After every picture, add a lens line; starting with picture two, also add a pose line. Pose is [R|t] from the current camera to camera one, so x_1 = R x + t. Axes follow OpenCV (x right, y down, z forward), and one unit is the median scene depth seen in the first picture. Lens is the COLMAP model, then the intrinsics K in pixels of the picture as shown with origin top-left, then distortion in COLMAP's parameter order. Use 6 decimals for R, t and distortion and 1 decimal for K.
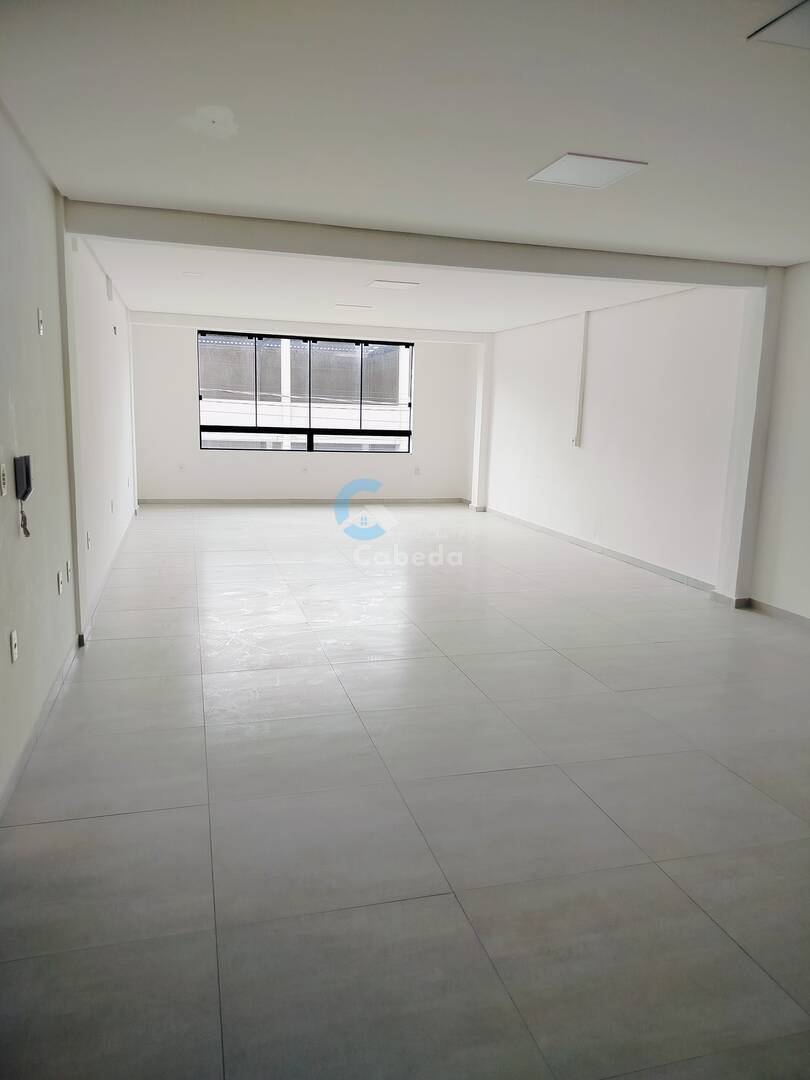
lens RADIAL K [[778.5, 0, 405.0], [0, 778.5, 540.0], [0, 0, 1]] dist [0.094025, -0.000176]
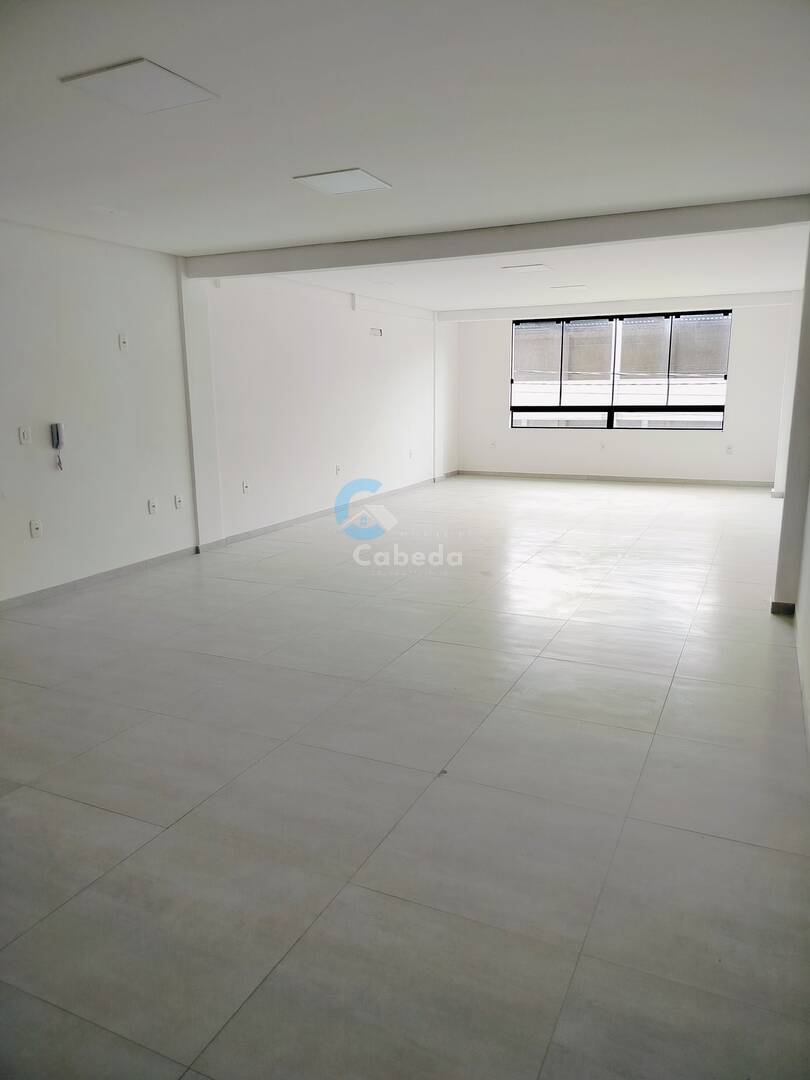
lens RADIAL K [[763.3, 0, 405.0], [0, 763.3, 540.0], [0, 0, 1]] dist [0.003725, -0.001100]
pose [[0.767402, 0.085683, -0.635415, 0.314979], [-0.069281, 0.996309, 0.050675, -0.001891], [0.637412, 0.005134, 0.770506, 0.071534]]
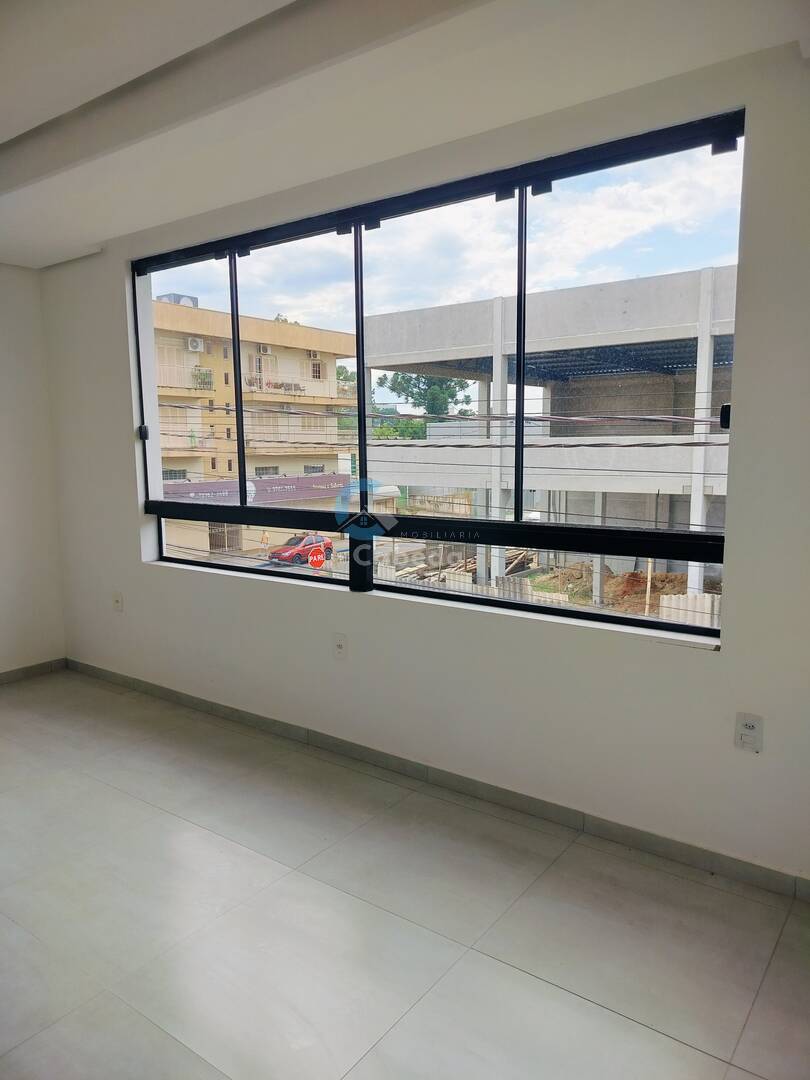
lens RADIAL K [[763.3, 0, 405.0], [0, 763.3, 540.0], [0, 0, 1]] dist [0.003725, -0.001100]
pose [[0.629077, 0.055889, -0.775331, 0.117709], [-0.105024, 0.994378, -0.013534, -0.131002], [0.770216, 0.089943, 0.631410, 0.829234]]
